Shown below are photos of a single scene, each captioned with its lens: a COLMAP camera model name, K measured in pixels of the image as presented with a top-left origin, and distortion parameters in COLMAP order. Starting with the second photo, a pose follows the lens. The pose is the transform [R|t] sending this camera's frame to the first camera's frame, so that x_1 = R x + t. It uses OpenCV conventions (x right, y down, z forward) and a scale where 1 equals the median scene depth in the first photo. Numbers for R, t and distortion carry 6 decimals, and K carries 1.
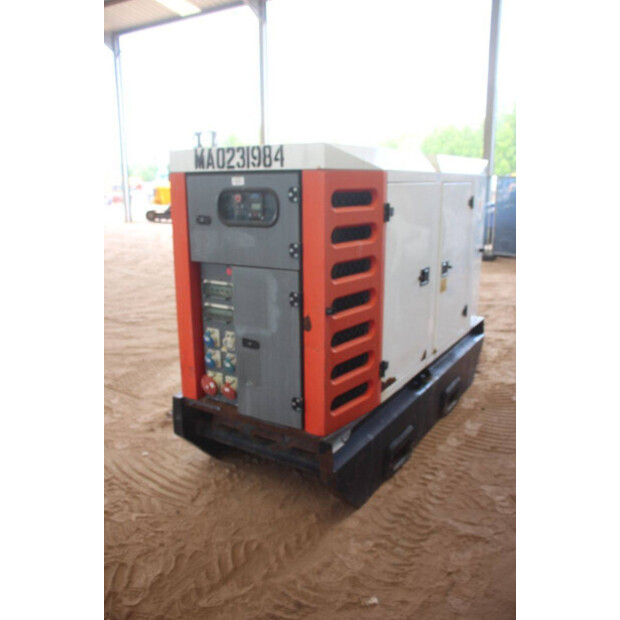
lens RADIAL K [[537.1, 0, 310.0], [0, 537.1, 310.0], [0, 0, 1]] dist [-0.104774, 0.007592]
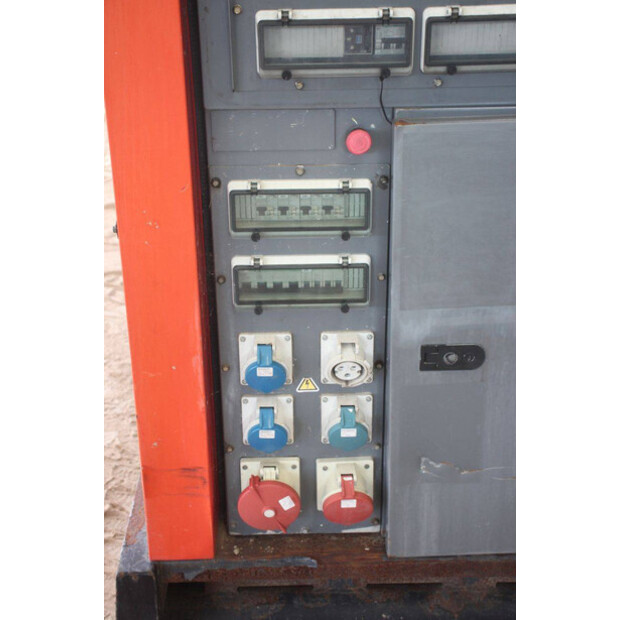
lens RADIAL K [[985.3, 0, 310.0], [0, 985.3, 310.0], [0, 0, 1]] dist [0.021610, 0.032179]
pose [[0.831177, -0.244693, 0.499270, -0.487540], [0.134874, 0.959867, 0.245895, -0.125567], [-0.539401, -0.137044, 0.830822, 0.578482]]
